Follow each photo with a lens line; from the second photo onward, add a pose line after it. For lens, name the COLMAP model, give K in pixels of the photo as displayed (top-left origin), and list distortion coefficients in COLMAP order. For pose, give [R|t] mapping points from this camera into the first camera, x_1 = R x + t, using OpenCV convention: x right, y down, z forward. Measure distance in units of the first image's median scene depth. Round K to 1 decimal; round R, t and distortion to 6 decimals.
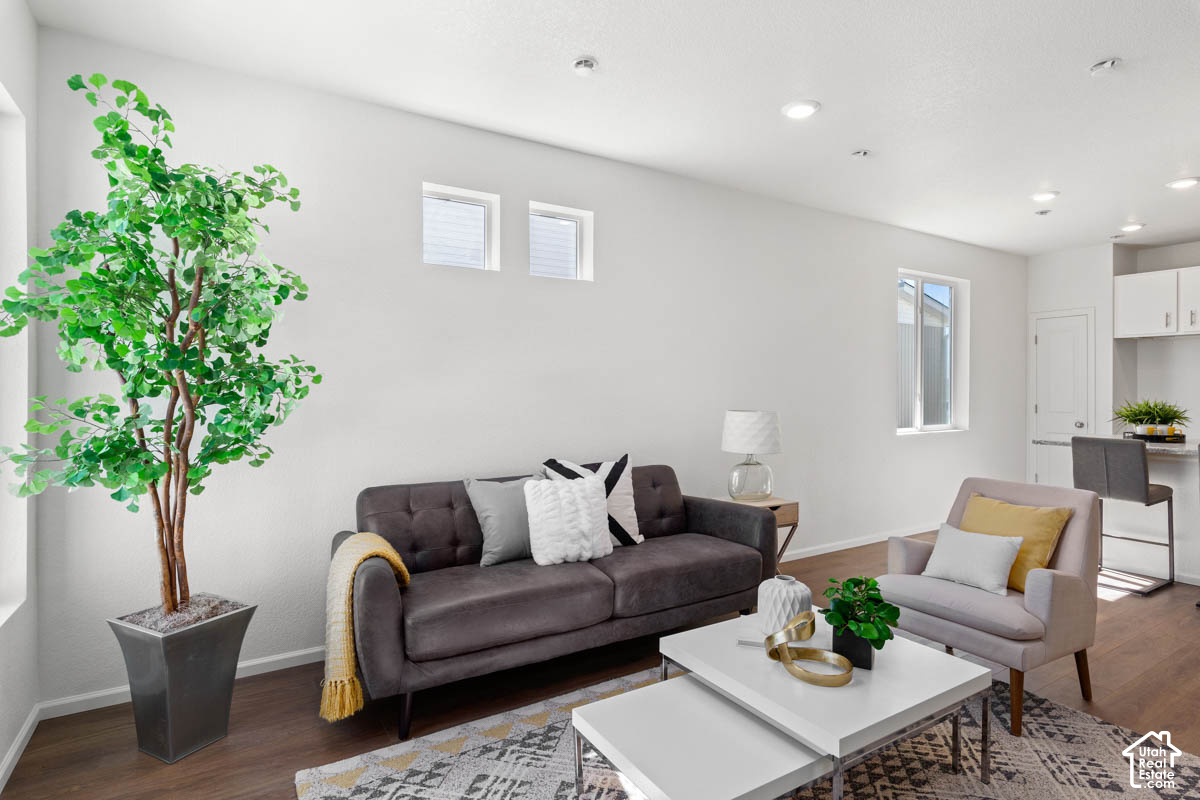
lens RADIAL K [[612.4, 0, 599.2], [0, 612.4, 392.7], [0, 0, 1]] dist [-0.000988, -0.001532]
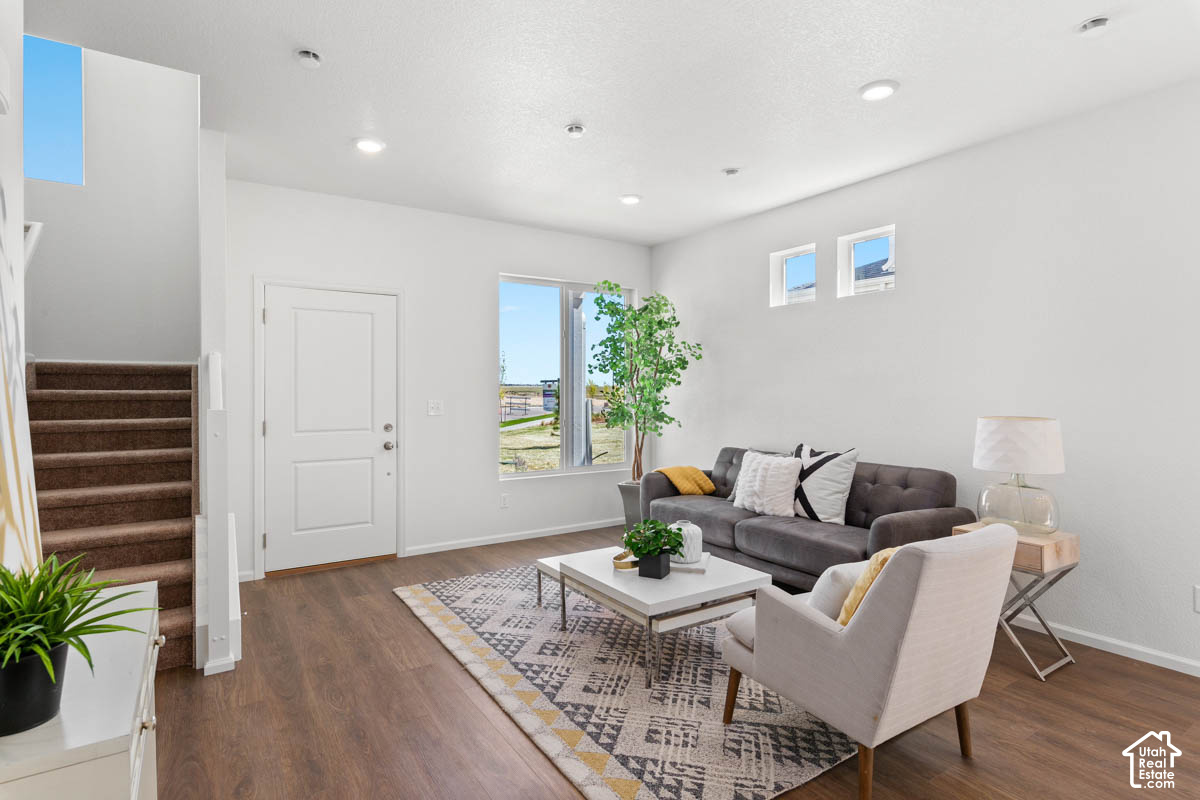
lens RADIAL K [[612.4, 0, 600.4], [0, 612.4, 394.4], [0, 0, 1]] dist [-0.000988, -0.001532]
pose [[0.031069, 0.003609, -0.999511, 1.060605], [-0.006858, 0.999971, 0.003397, 0.000865], [0.999494, 0.006749, 0.031093, 0.464770]]
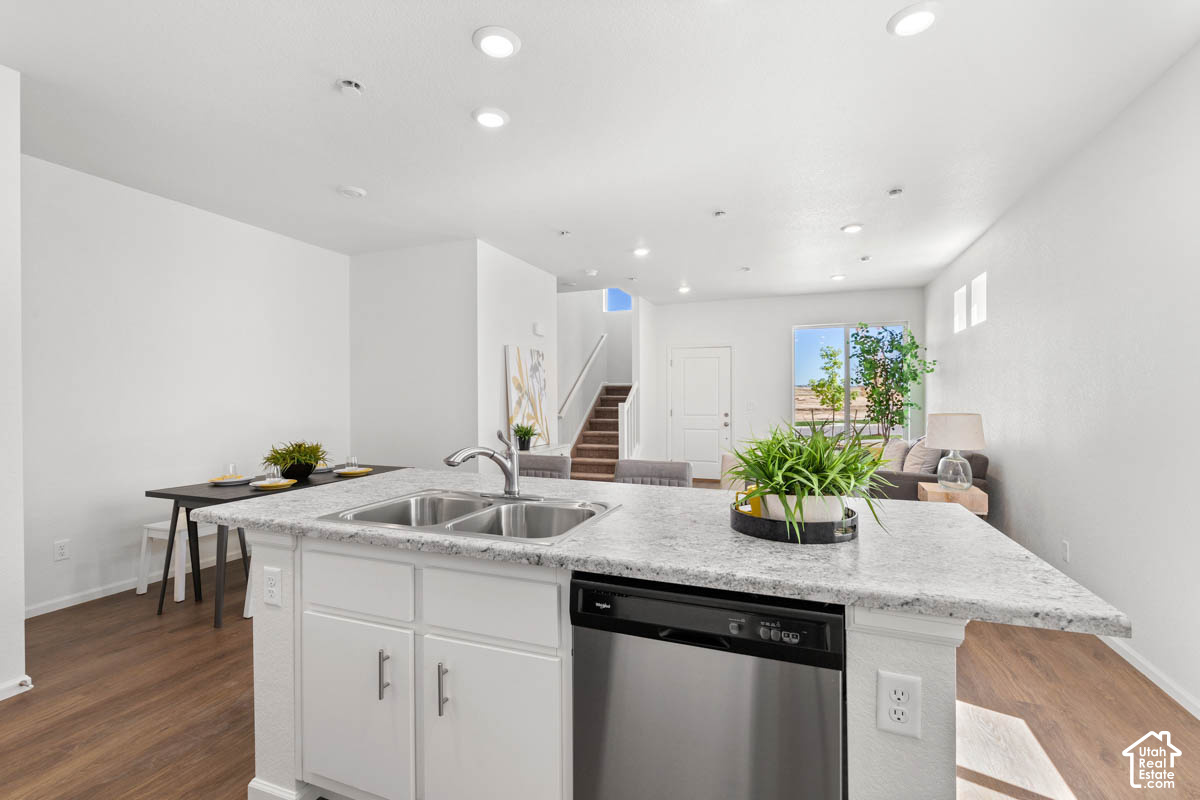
lens RADIAL K [[523.2, 0, 593.9], [0, 523.2, 405.9], [0, 0, 1]] dist [0.005019, 0.000202]
pose [[-0.804262, 0.011643, -0.594160, 1.473528], [-0.002027, 0.999748, 0.022335, -0.006597], [0.594271, 0.019168, -0.804036, 1.462624]]
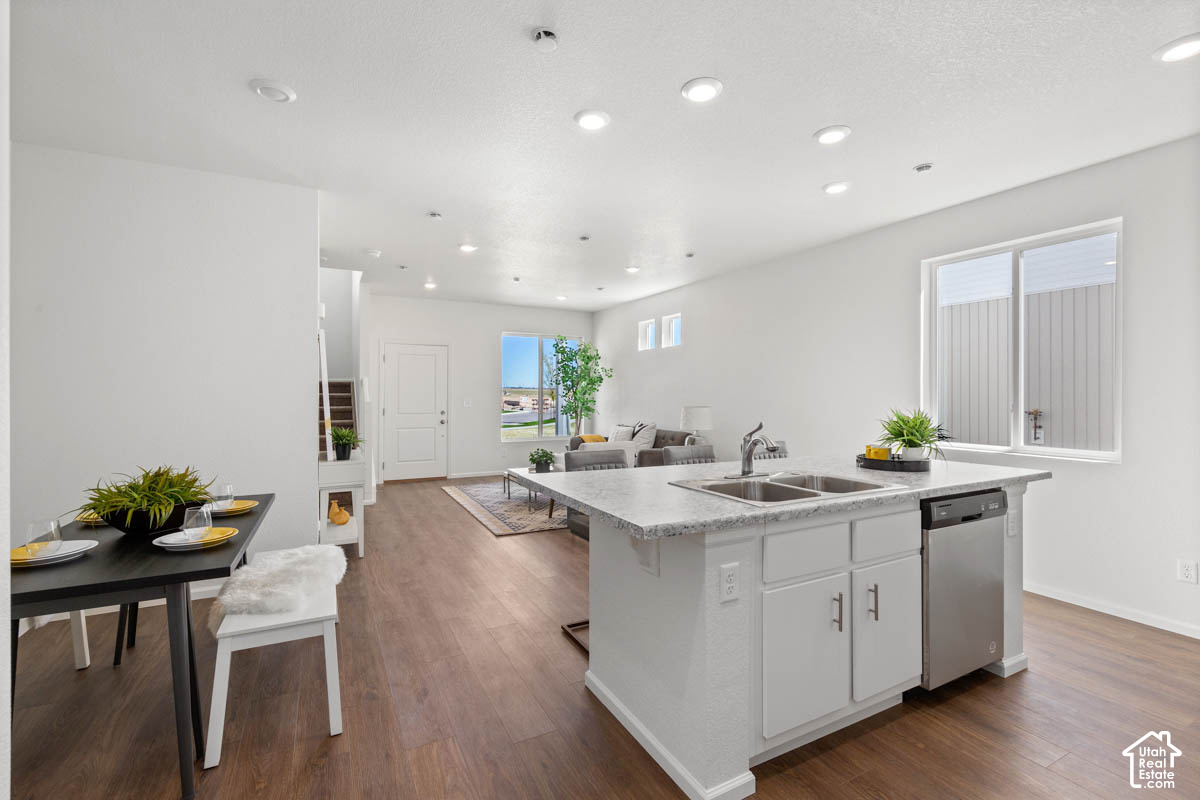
lens RADIAL K [[523.2, 0, 597.4], [0, 523.2, 392.8], [0, 0, 1]] dist [0.005019, 0.000202]
pose [[-0.070148, -0.004922, -0.997524, 1.891079], [-0.009844, 0.999943, -0.004242, -0.001934], [0.997488, 0.009522, -0.070193, 0.853486]]
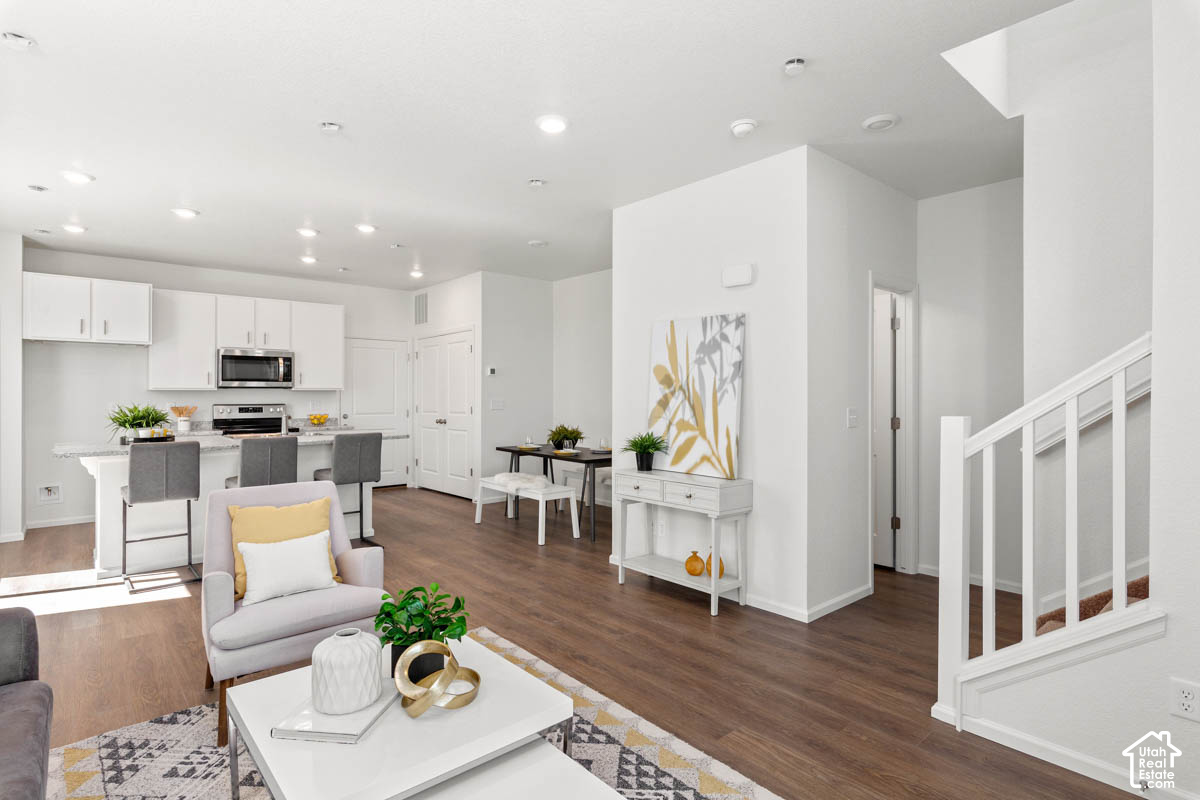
lens RADIAL K [[612.4, 0, 596.1], [0, 612.4, 391.6], [0, 0, 1]] dist [-0.000988, -0.001532]
pose [[-0.161711, 0.002232, 0.986836, -0.326734], [0.007841, 0.999969, -0.000977, -0.004093], [-0.986807, 0.007580, -0.161724, 0.495788]]
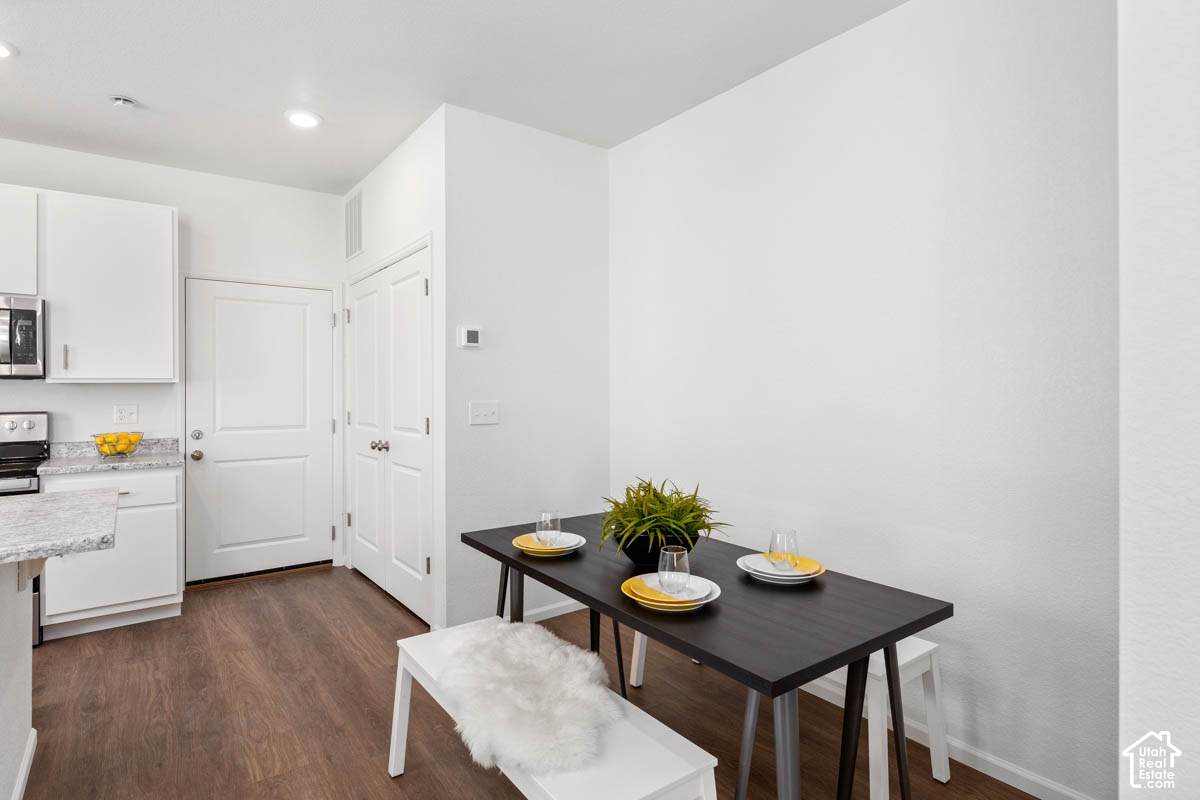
lens RADIAL K [[612.4, 0, 599.0], [0, 612.4, 390.7], [0, 0, 1]] dist [-0.000988, -0.001532]
pose [[-0.093174, -0.002397, 0.995647, 0.788462], [0.010874, 0.999935, 0.003425, 0.000366], [-0.995590, 0.011146, -0.093142, 0.410699]]
